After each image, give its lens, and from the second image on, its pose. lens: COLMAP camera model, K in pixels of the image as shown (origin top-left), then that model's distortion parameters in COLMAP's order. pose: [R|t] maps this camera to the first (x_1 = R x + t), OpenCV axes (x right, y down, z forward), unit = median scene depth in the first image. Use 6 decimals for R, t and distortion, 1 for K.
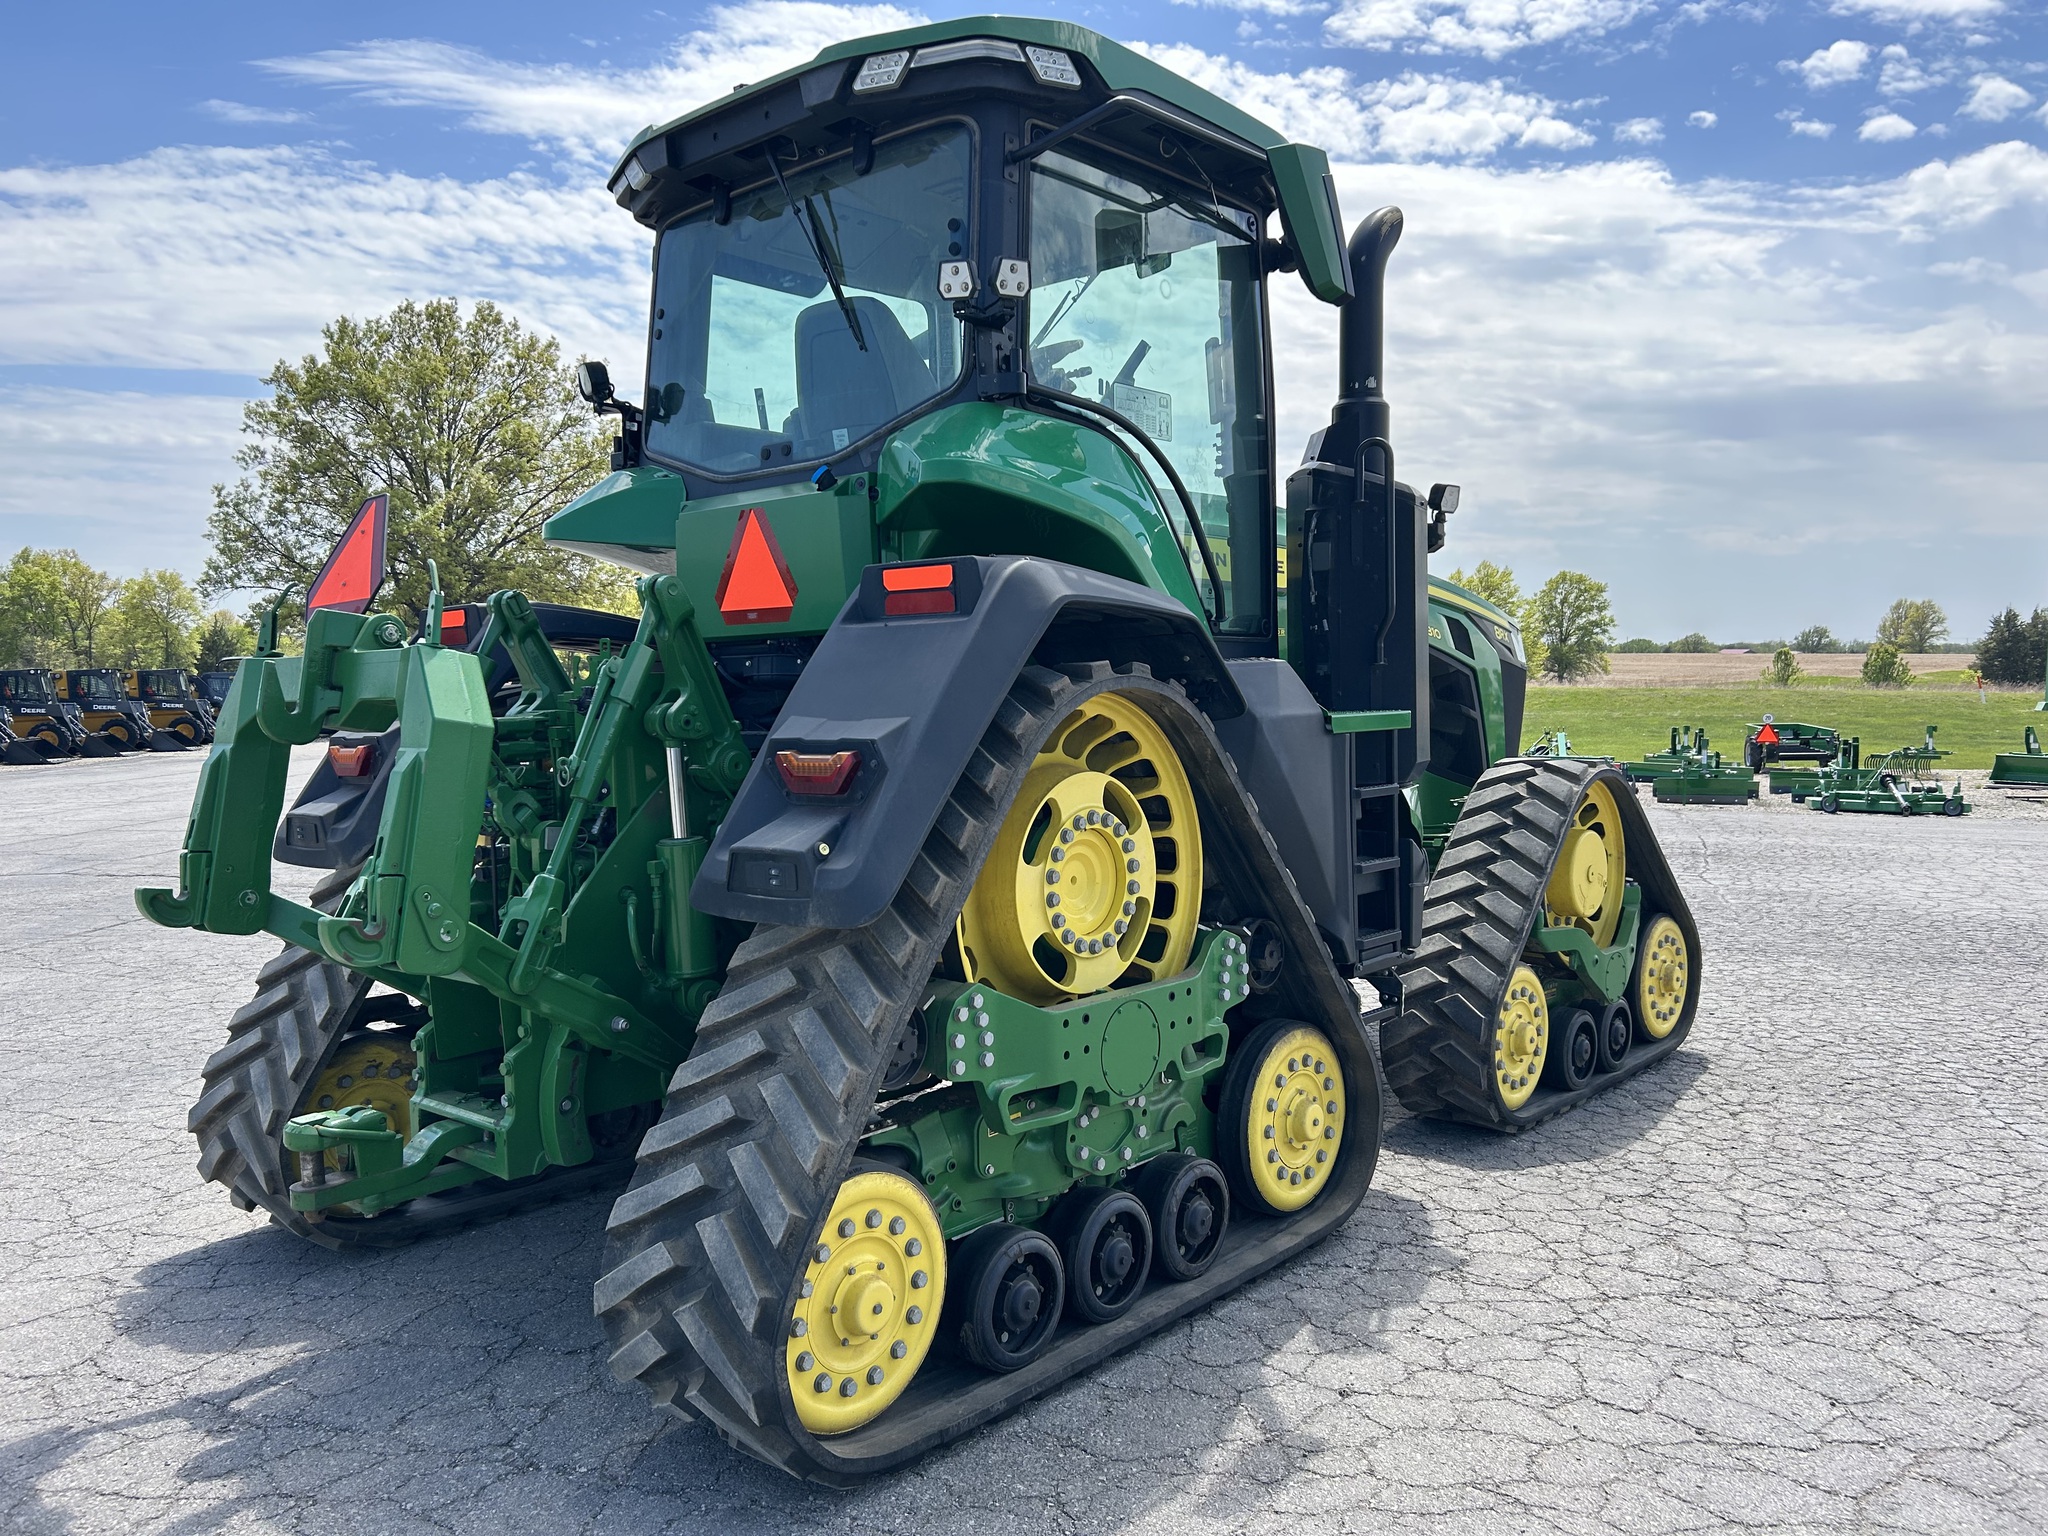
lens RADIAL K [[1532.8, 0, 1022.4], [0, 1532.8, 761.1], [0, 0, 1]] dist [0.035754, -0.014168]
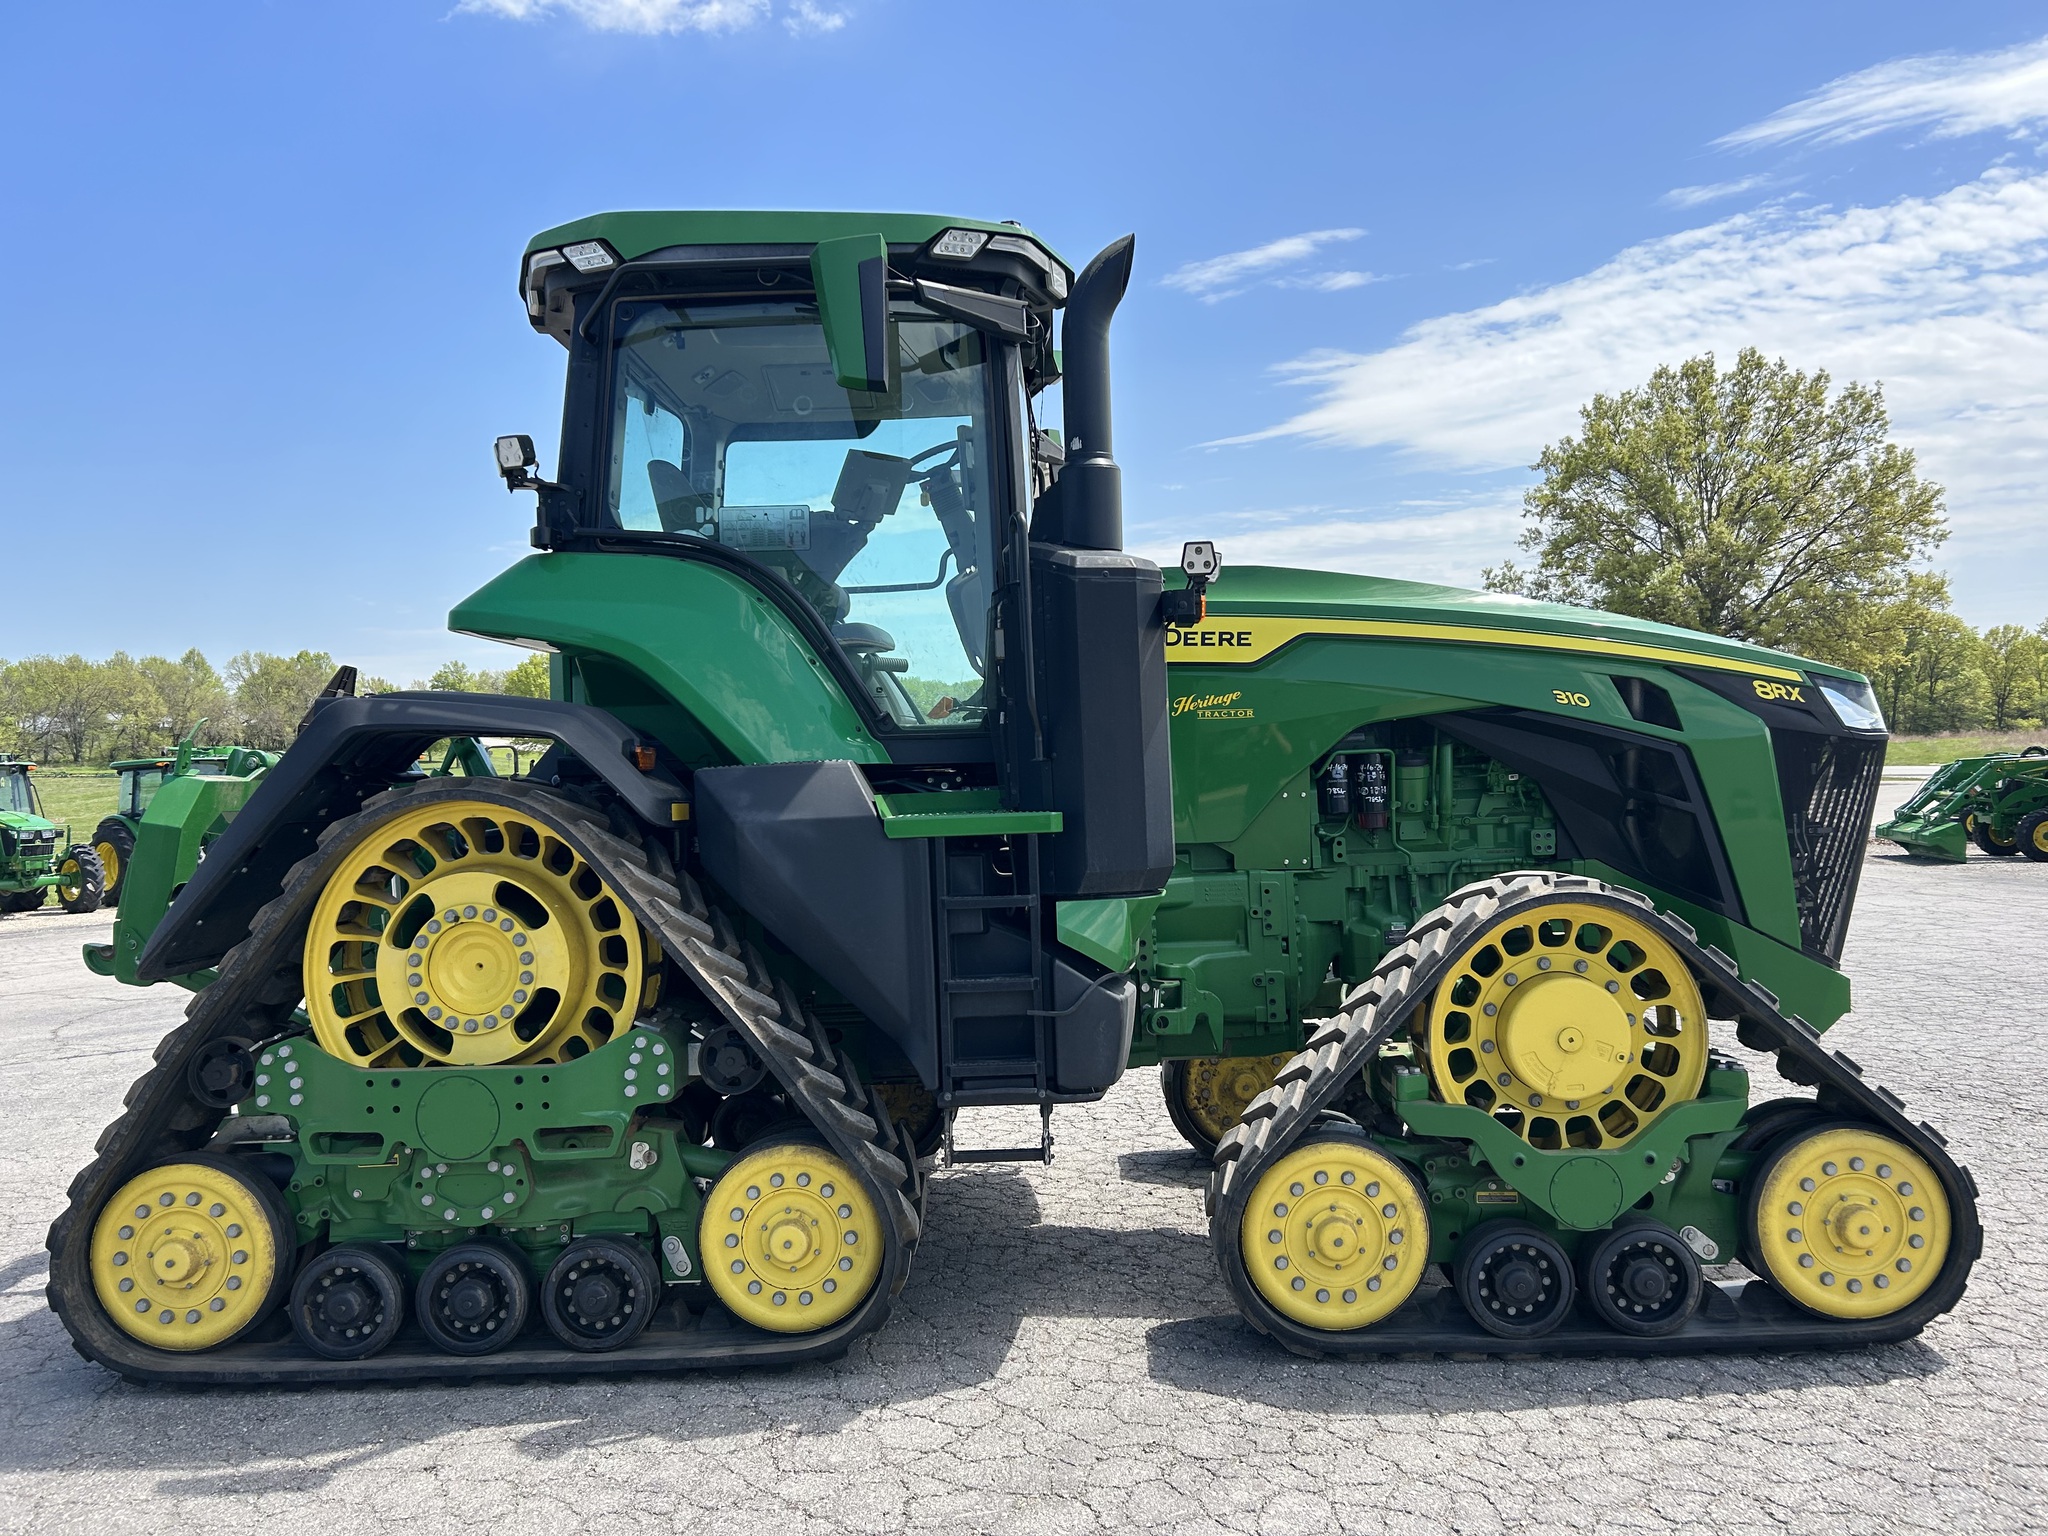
lens RADIAL K [[1534.9, 0, 1025.2], [0, 1534.9, 770.4], [0, 0, 1]] dist [0.023782, -0.015044]
pose [[0.654820, -0.008906, -0.755732, 1.090071], [-0.015470, 0.999563, -0.025183, -0.043588], [0.755626, 0.028181, 0.654396, 0.503006]]
